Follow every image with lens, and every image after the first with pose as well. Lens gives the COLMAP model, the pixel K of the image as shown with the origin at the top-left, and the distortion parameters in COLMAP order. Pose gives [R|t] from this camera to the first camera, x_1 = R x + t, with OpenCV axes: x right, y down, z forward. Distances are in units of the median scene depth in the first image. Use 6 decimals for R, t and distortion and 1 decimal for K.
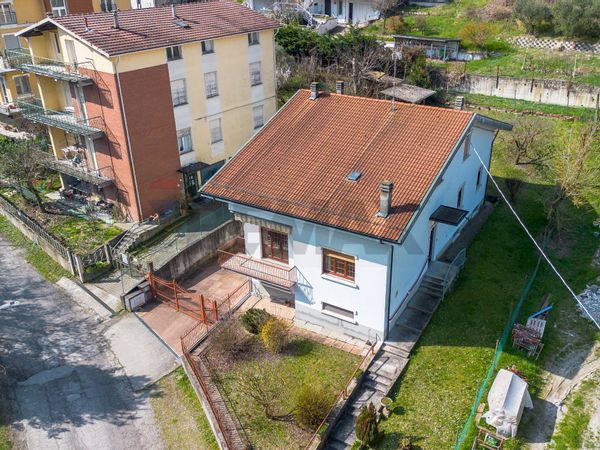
lens RADIAL K [[494.8, 0, 324.2], [0, 494.8, 223.5], [0, 0, 1]] dist [0.028229, -0.002434]
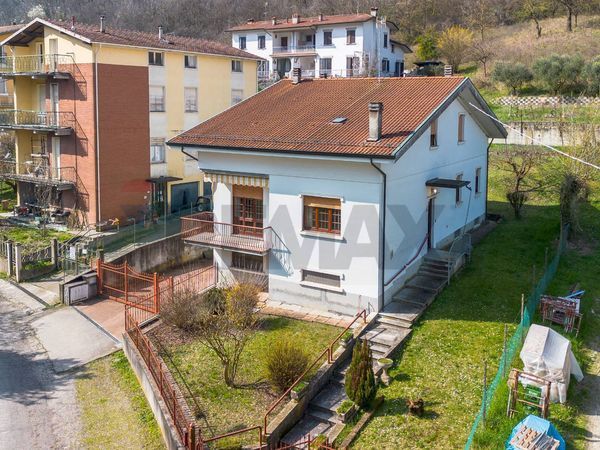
lens RADIAL K [[522.9, 0, 301.3], [0, 522.9, 167.0], [0, 0, 1]] dist [0.036828, -0.008570]
pose [[0.999890, 0.008557, -0.012081, 0.003816], [-0.012175, 0.939552, -0.342190, 0.280531], [0.008422, 0.342299, 0.939553, 0.115782]]
